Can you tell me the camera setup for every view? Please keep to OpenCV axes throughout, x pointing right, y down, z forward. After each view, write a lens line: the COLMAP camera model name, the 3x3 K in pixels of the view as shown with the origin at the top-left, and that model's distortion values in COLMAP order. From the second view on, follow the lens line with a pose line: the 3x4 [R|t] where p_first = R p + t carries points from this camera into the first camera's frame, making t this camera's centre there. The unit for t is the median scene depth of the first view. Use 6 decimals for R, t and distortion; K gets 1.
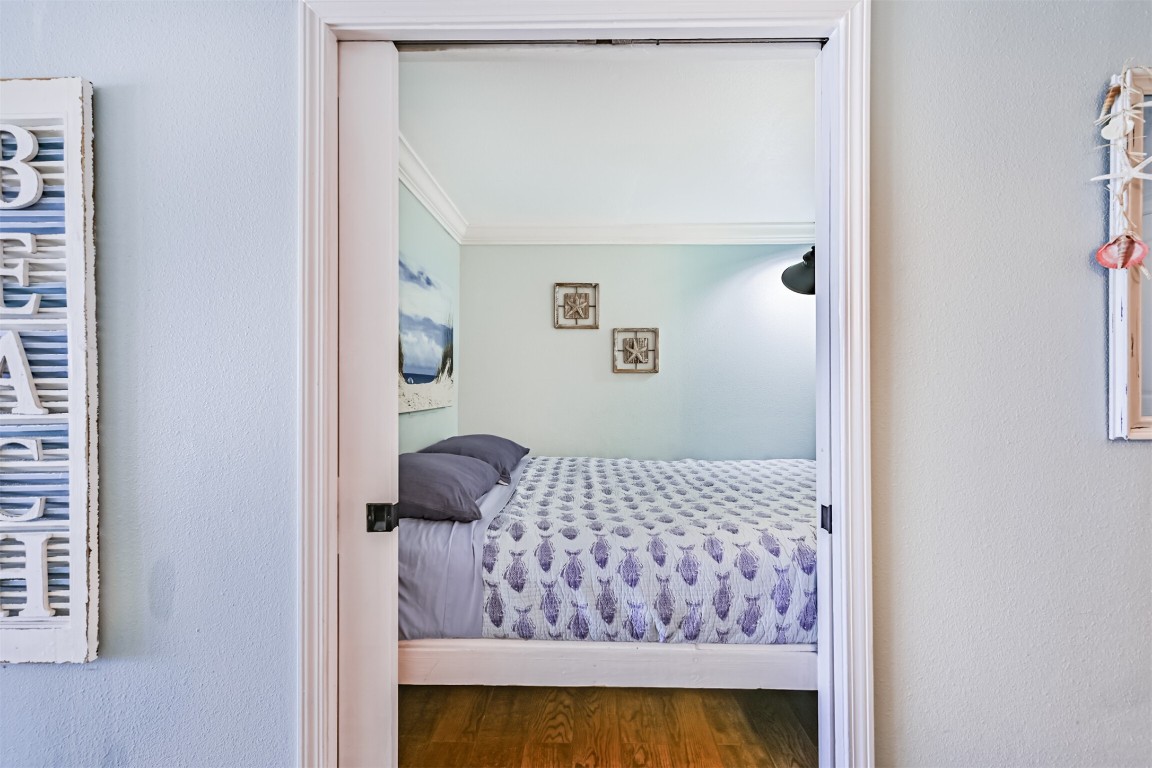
lens RADIAL K [[481.7, 0, 579.8], [0, 481.7, 392.6], [0, 0, 1]] dist [0.003114, 0.000443]
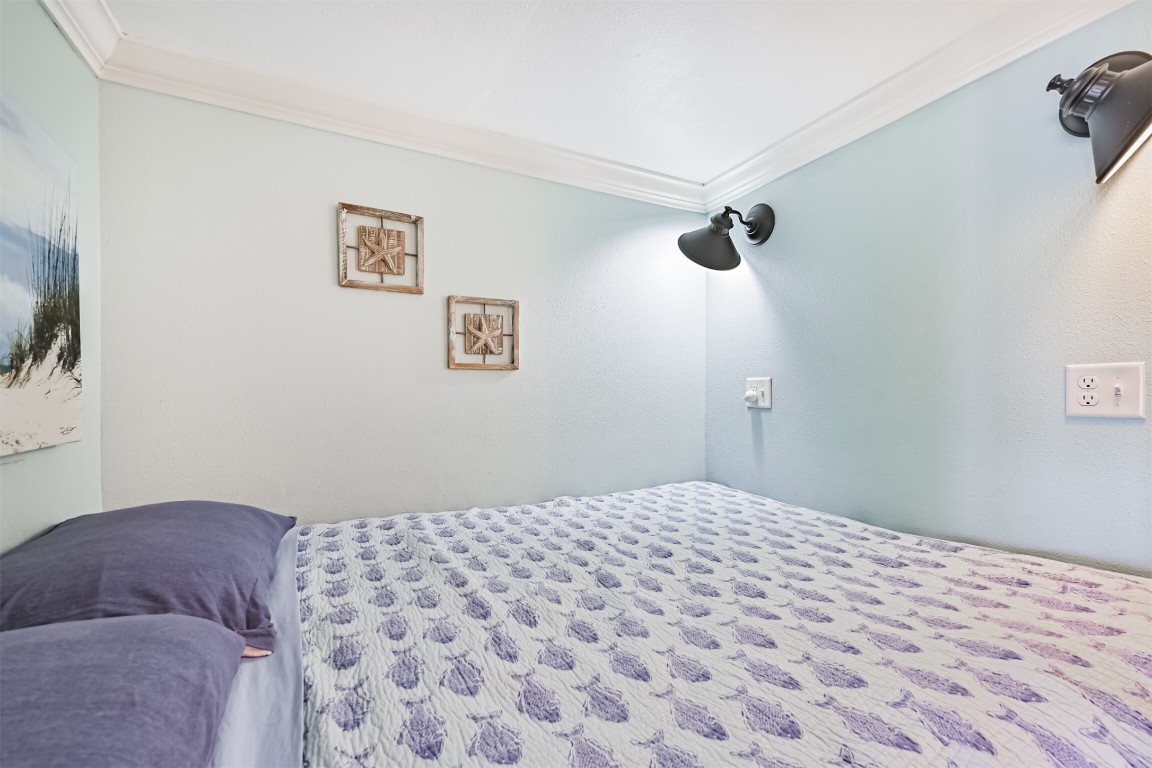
lens RADIAL K [[481.7, 0, 579.8], [0, 481.7, 392.6], [0, 0, 1]] dist [0.003114, 0.000443]
pose [[0.865396, -0.010368, 0.500981, -0.091798], [0.015859, 0.999852, -0.006704, -0.004744], [-0.500837, 0.013747, 0.865432, 0.393349]]
